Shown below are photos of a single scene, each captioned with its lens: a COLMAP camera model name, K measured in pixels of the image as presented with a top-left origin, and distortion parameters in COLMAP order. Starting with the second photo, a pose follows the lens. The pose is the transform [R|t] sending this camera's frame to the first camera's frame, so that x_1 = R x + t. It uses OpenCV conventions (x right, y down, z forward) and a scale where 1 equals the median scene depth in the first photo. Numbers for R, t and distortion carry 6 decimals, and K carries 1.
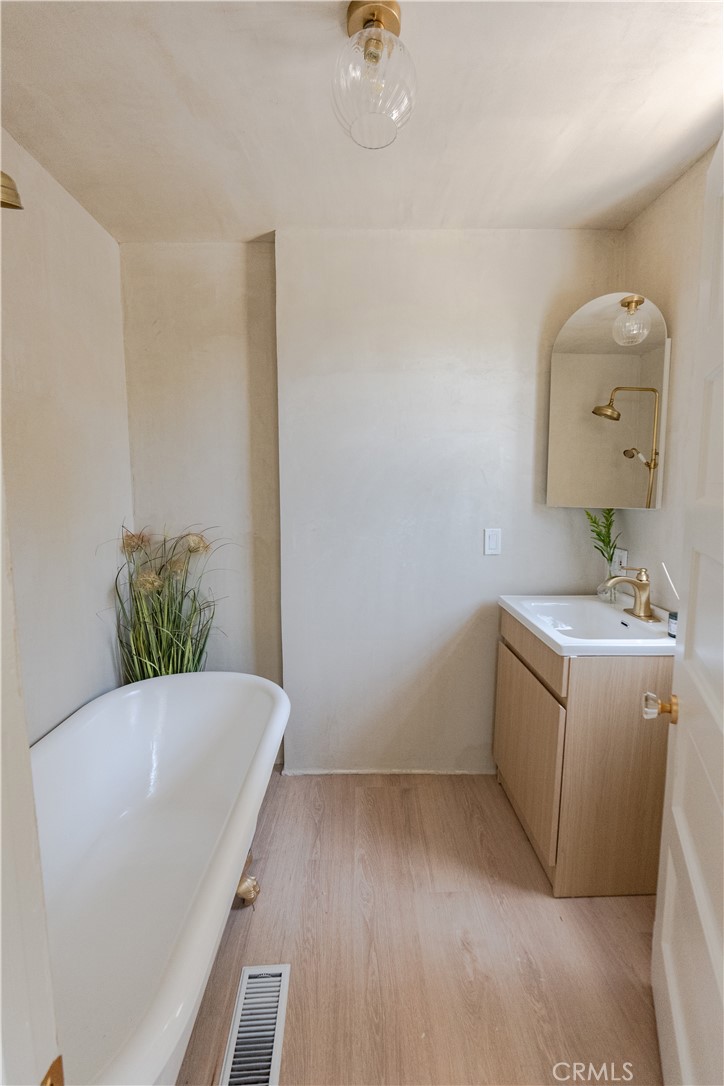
lens RADIAL K [[455.0, 0, 362.0], [0, 455.0, 543.0], [0, 0, 1]] dist [-0.008927, 0.000649]
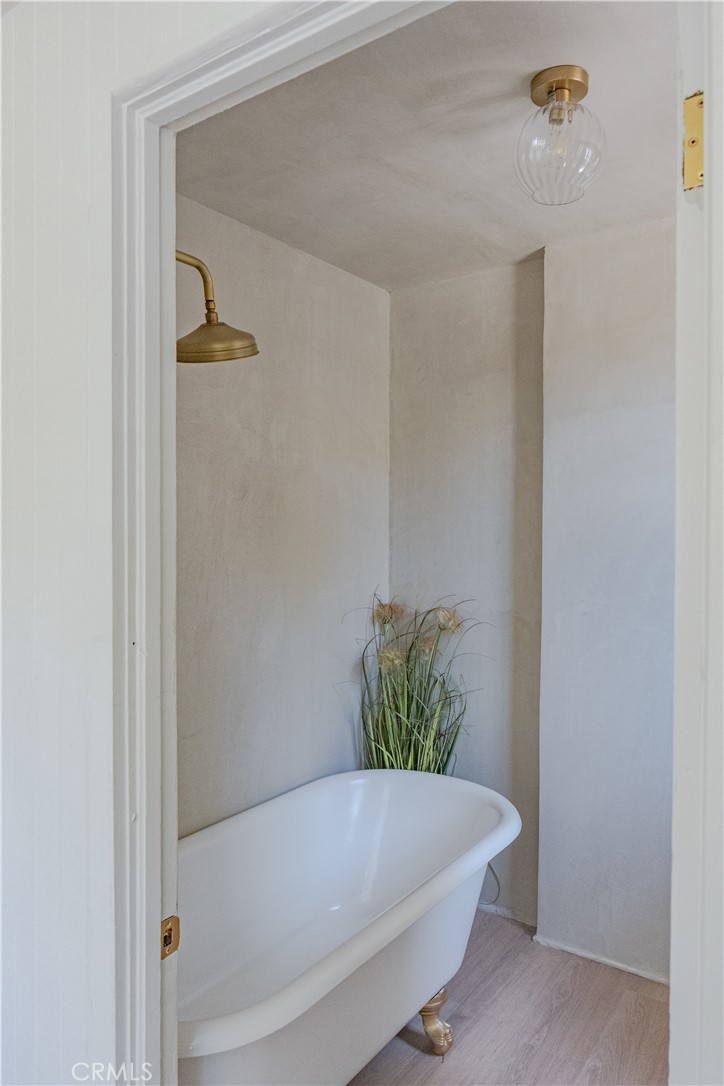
lens RADIAL K [[752.0, 0, 362.0], [0, 752.0, 543.0], [0, 0, 1]] dist [-0.032131, -0.001282]
pose [[0.799995, 0.014642, -0.599828, 0.345038], [-0.071800, 0.994855, -0.071476, -0.029634], [0.595696, 0.100248, 0.796930, -0.214877]]
